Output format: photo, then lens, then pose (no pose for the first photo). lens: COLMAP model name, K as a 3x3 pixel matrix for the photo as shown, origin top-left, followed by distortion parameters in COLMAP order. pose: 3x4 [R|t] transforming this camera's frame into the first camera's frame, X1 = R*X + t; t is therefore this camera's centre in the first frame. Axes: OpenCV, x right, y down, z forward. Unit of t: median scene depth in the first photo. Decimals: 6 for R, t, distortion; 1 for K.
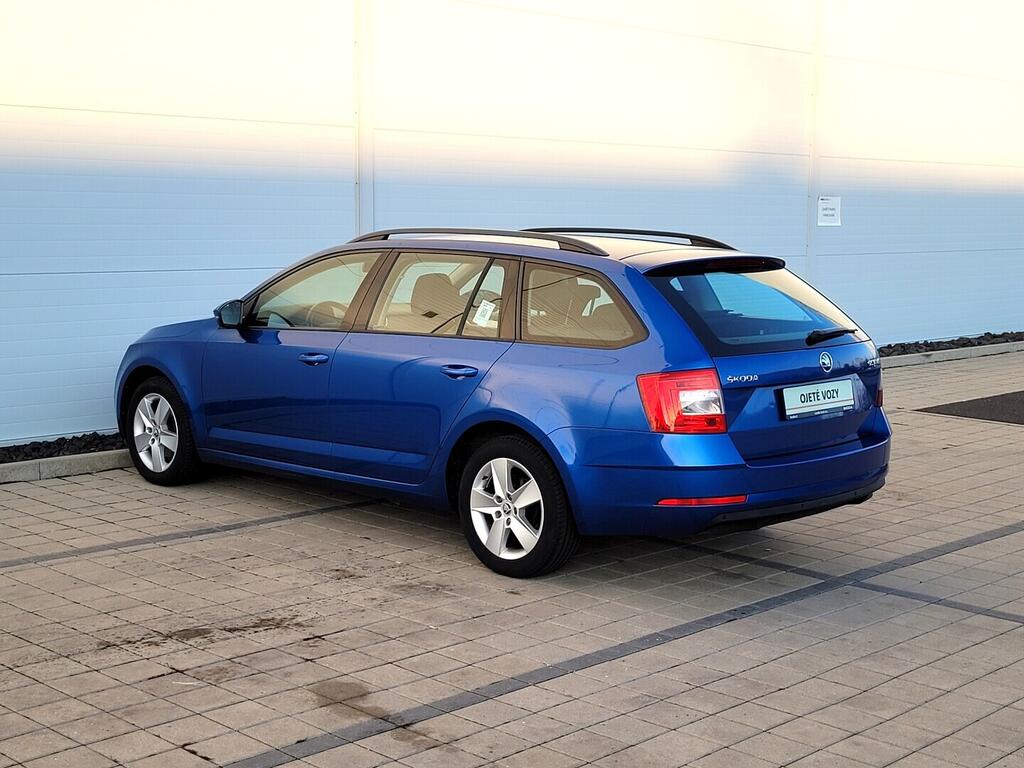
lens RADIAL K [[1503.7, 0, 512.0], [0, 1503.7, 384.0], [0, 0, 1]] dist [0.044556, 0.065489]
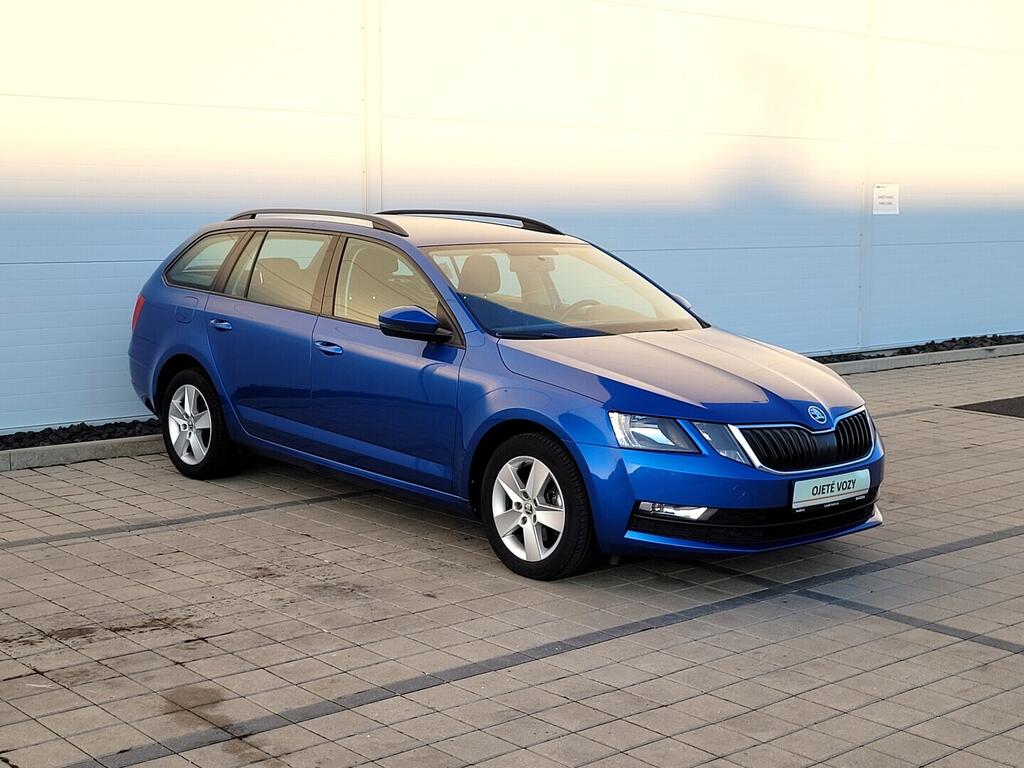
lens RADIAL K [[1503.7, 0, 512.0], [0, 1503.7, 384.0], [0, 0, 1]] dist [0.044556, 0.065489]
pose [[0.996329, 0.006667, -0.085353, 0.140497], [-0.006264, 0.999968, 0.004989, -0.000621], [0.085383, -0.004436, 0.996338, 0.055403]]
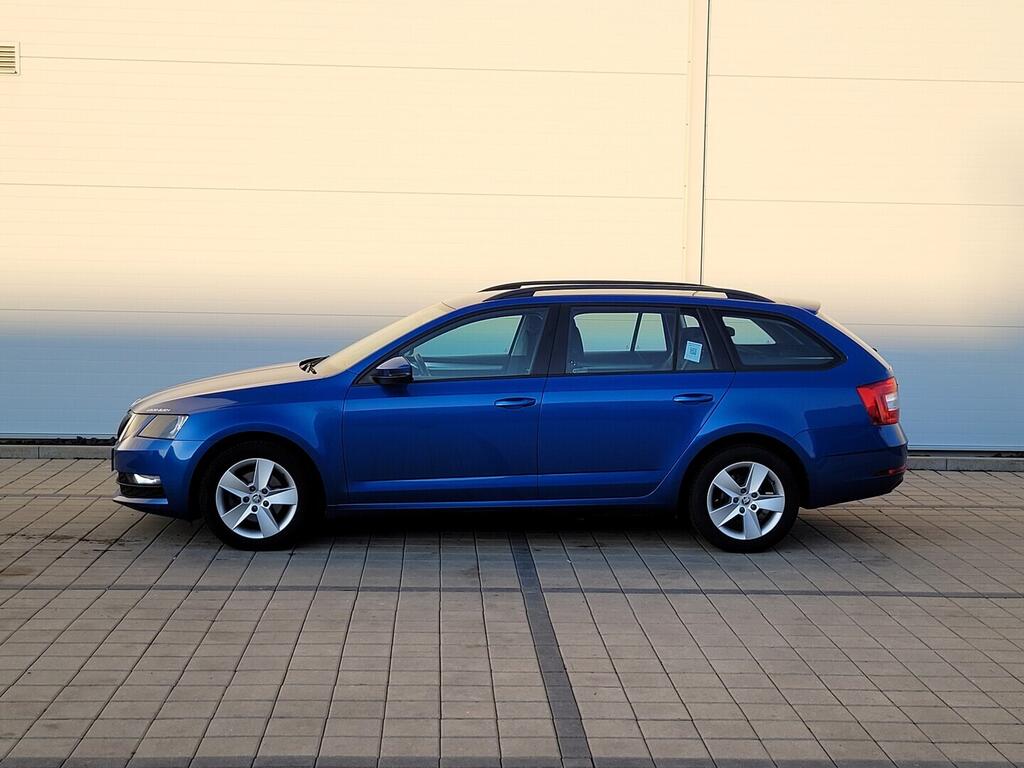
lens RADIAL K [[1503.7, 0, 512.0], [0, 1503.7, 384.0], [0, 0, 1]] dist [0.044556, 0.065489]
pose [[0.684307, -0.074019, 0.725428, -1.832617], [0.083720, 0.996231, 0.022677, -0.109594], [-0.724372, 0.045215, 0.687925, 0.481558]]
